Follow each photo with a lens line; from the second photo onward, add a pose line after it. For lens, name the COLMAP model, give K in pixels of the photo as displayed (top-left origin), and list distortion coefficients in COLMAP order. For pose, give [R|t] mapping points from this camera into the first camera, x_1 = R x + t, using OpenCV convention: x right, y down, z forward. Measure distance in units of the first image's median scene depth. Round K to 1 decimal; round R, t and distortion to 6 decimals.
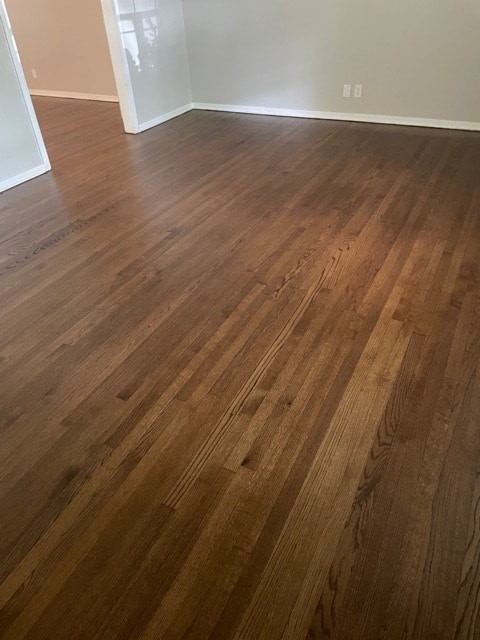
lens RADIAL K [[478.0, 0, 240.0], [0, 478.0, 320.0], [0, 0, 1]] dist [0.006175, 0.000770]
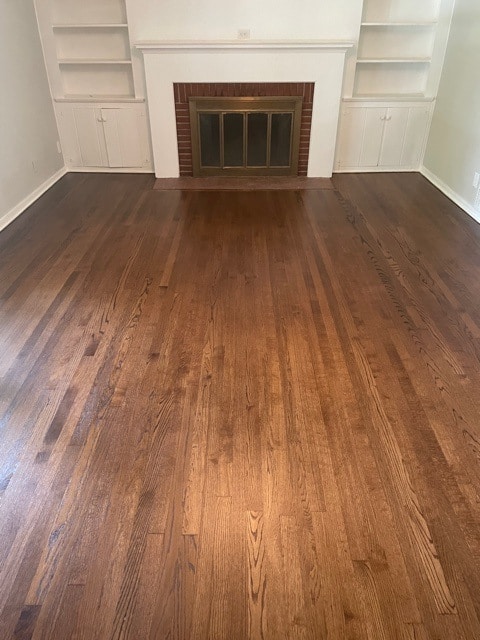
lens RADIAL K [[478.0, 0, 240.0], [0, 478.0, 320.0], [0, 0, 1]] dist [0.006175, 0.000770]
pose [[-0.890541, 0.278379, -0.359780, 0.320431], [-0.241592, 0.380714, 0.892575, -1.125809], [0.385447, 0.881795, -0.271787, 1.436372]]
